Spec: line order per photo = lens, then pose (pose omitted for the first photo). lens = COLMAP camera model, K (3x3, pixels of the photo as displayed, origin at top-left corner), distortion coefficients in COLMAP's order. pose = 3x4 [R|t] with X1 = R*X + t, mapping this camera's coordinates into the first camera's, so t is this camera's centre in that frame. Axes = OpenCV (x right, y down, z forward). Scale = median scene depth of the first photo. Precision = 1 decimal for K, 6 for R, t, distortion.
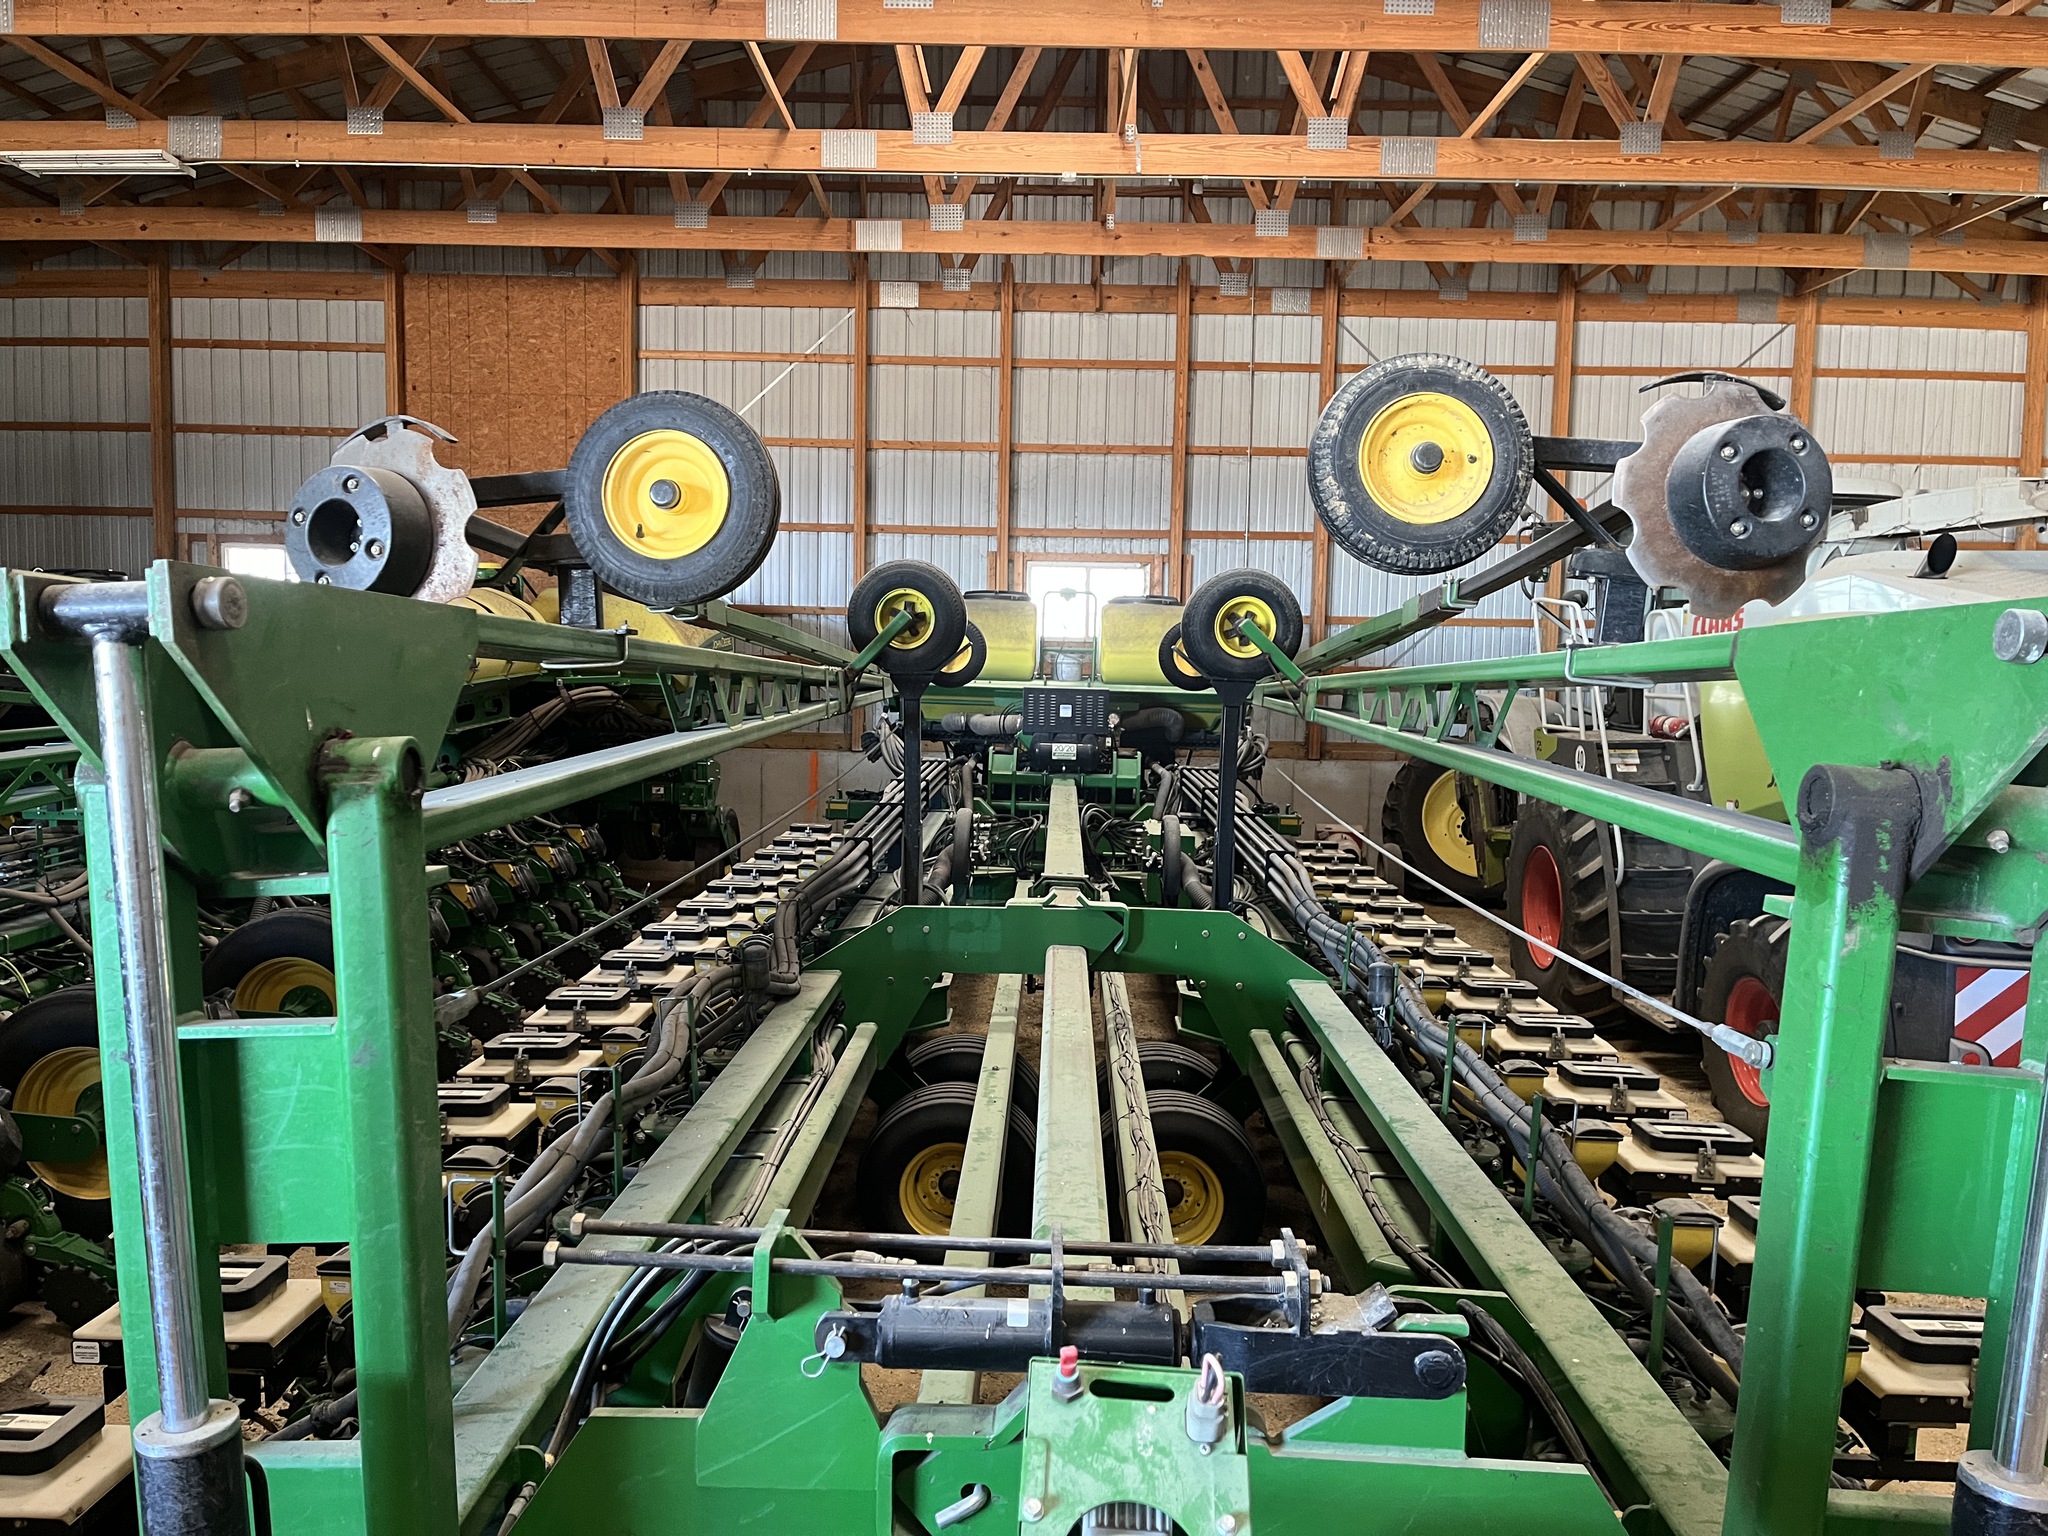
lens RADIAL K [[1544.9, 0, 1008.1], [0, 1544.9, 770.5], [0, 0, 1]] dist [0.086749, -0.119338]
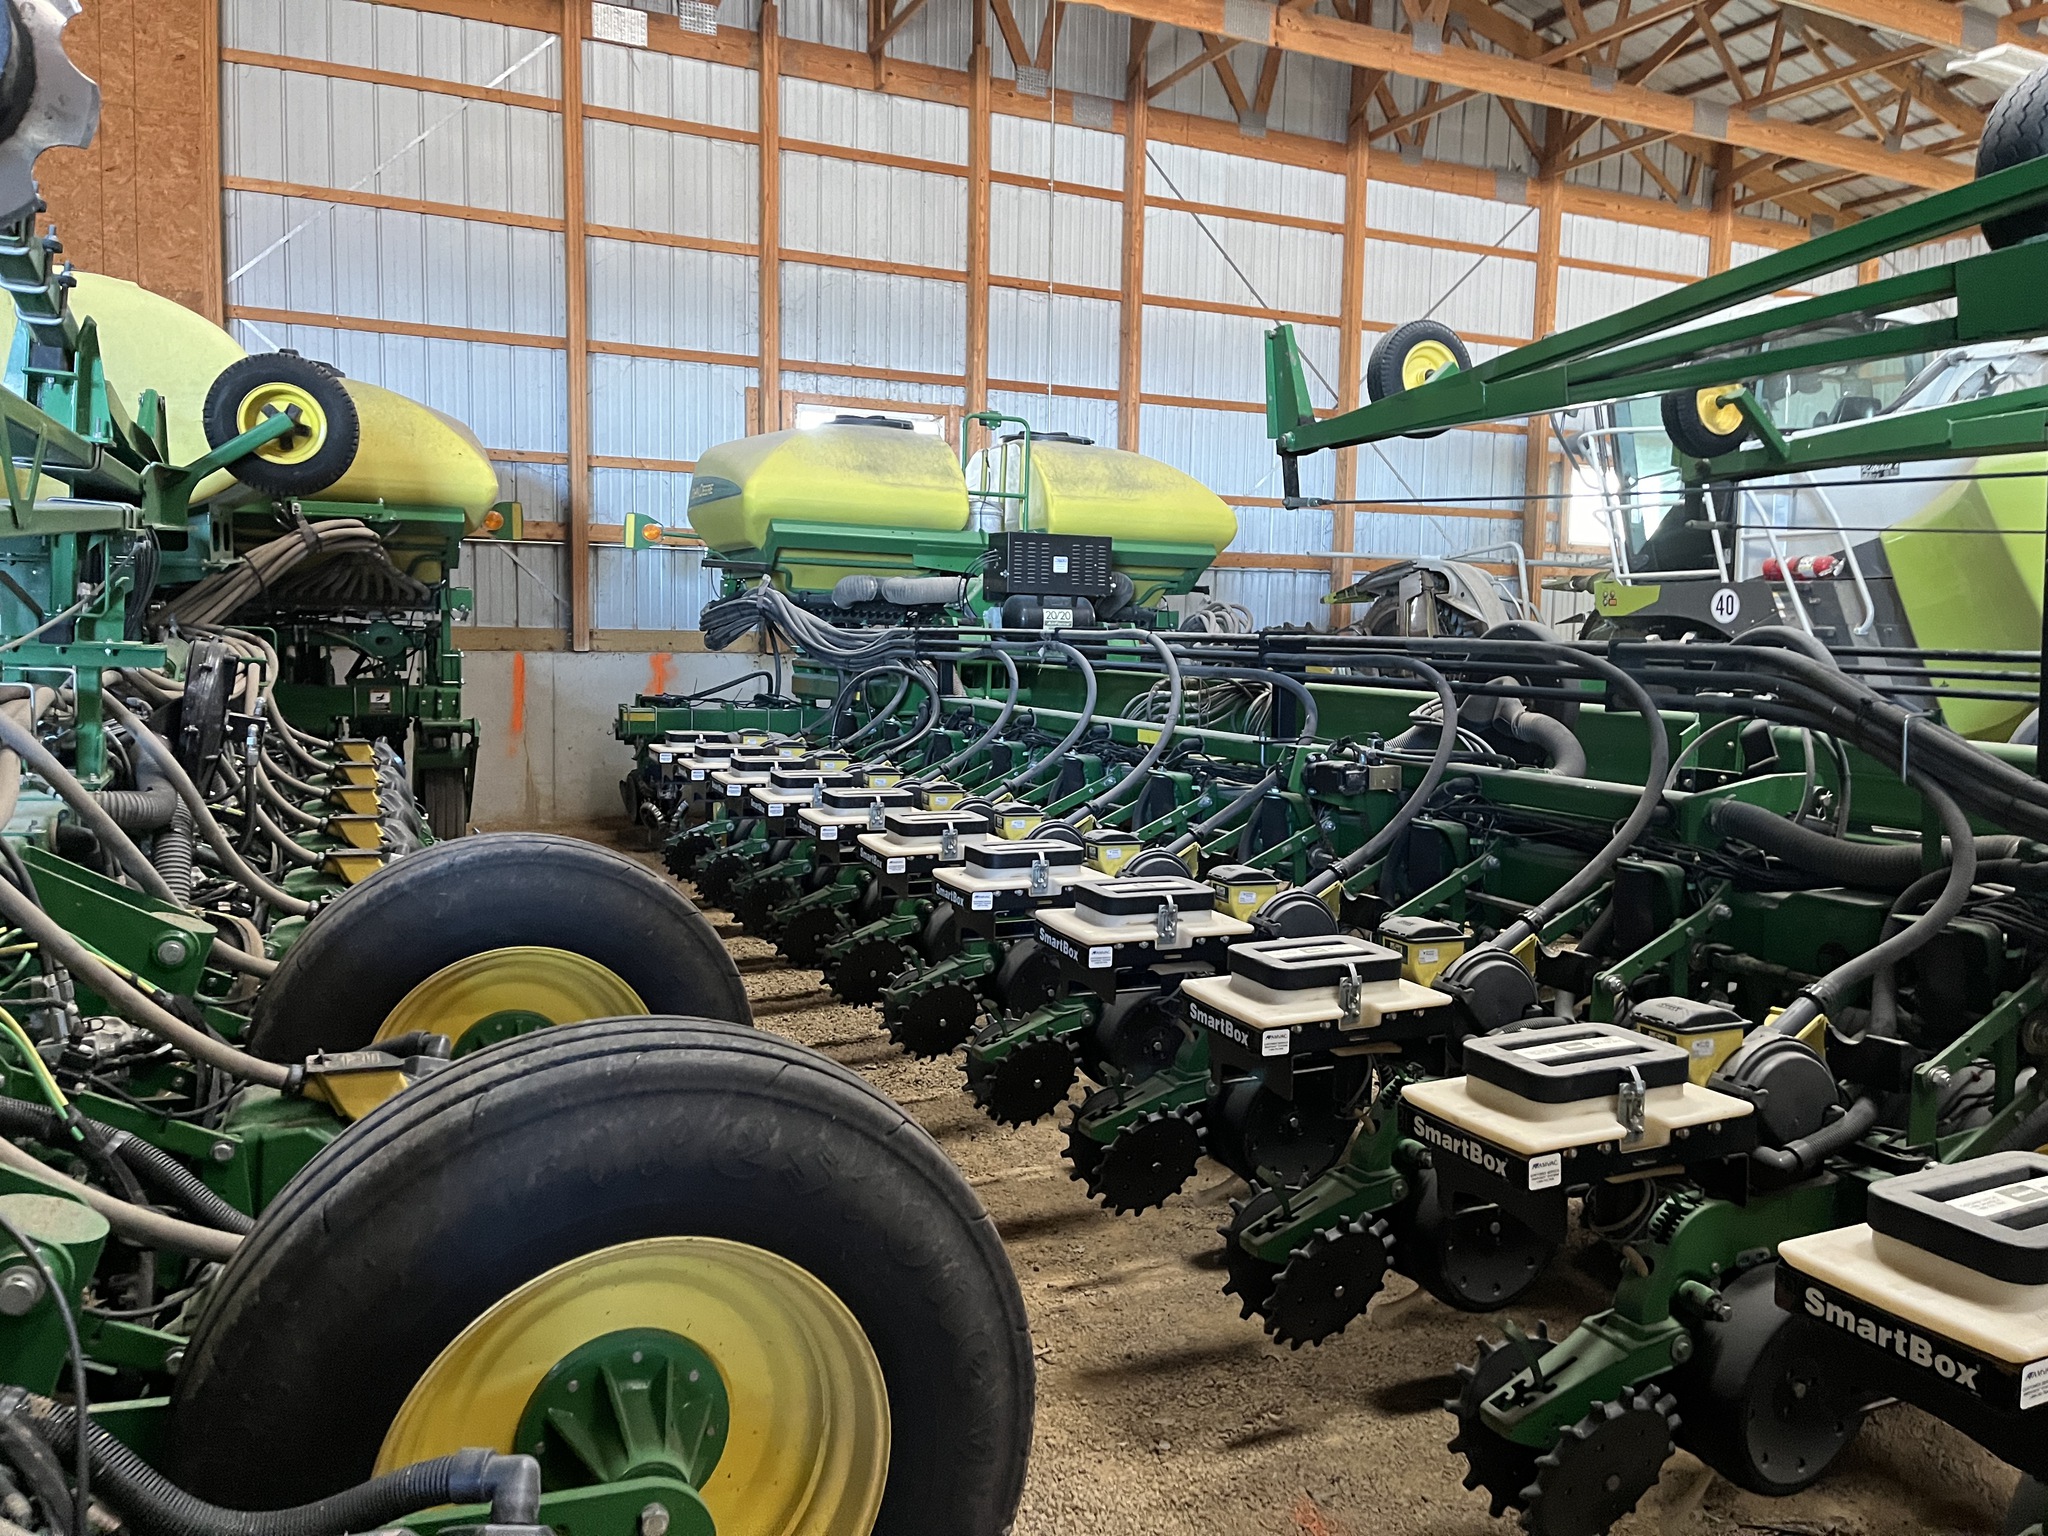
lens RADIAL K [[1561.0, 0, 1031.6], [0, 1561.0, 746.4], [0, 0, 1]] dist [0.042174, -0.005057]
pose [[0.896318, -0.038494, 0.441738, -0.256606], [0.035305, 0.999257, 0.015441, 0.030856], [-0.442004, 0.001755, 0.897011, 0.268281]]
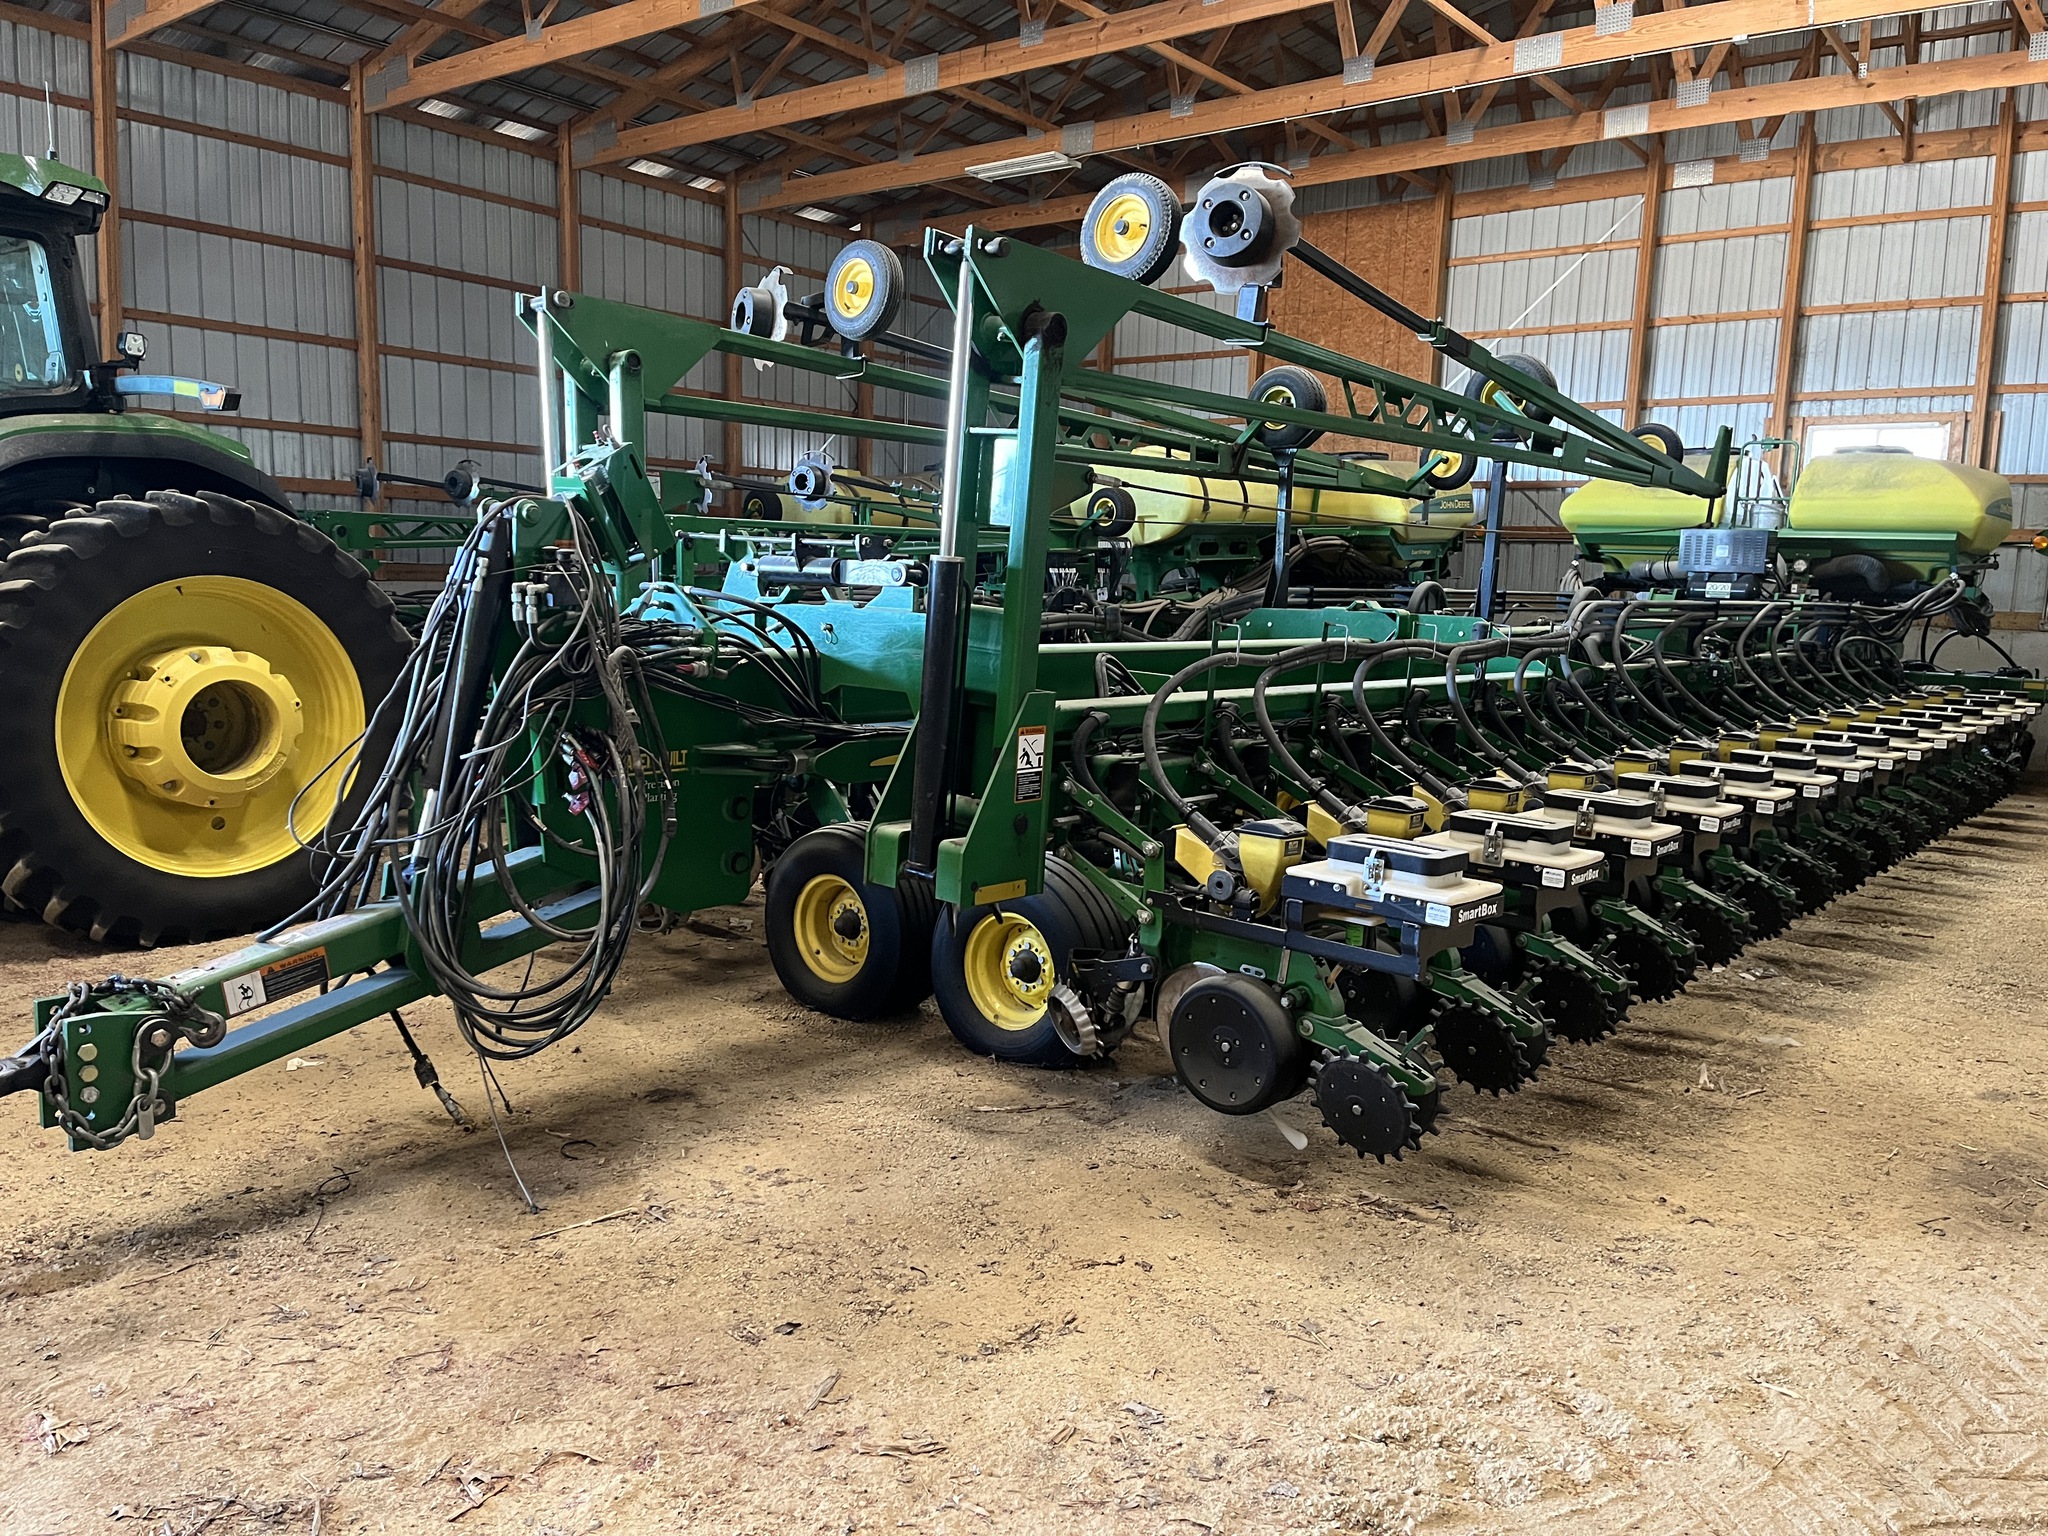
lens RADIAL K [[1544.9, 0, 1008.1], [0, 1544.9, 770.5], [0, 0, 1]] dist [0.086749, -0.119338]
pose [[0.792114, 0.085064, -0.604416, 0.253337], [-0.065577, 0.996370, 0.054286, 0.069619], [0.606840, -0.003365, 0.794817, -0.120696]]
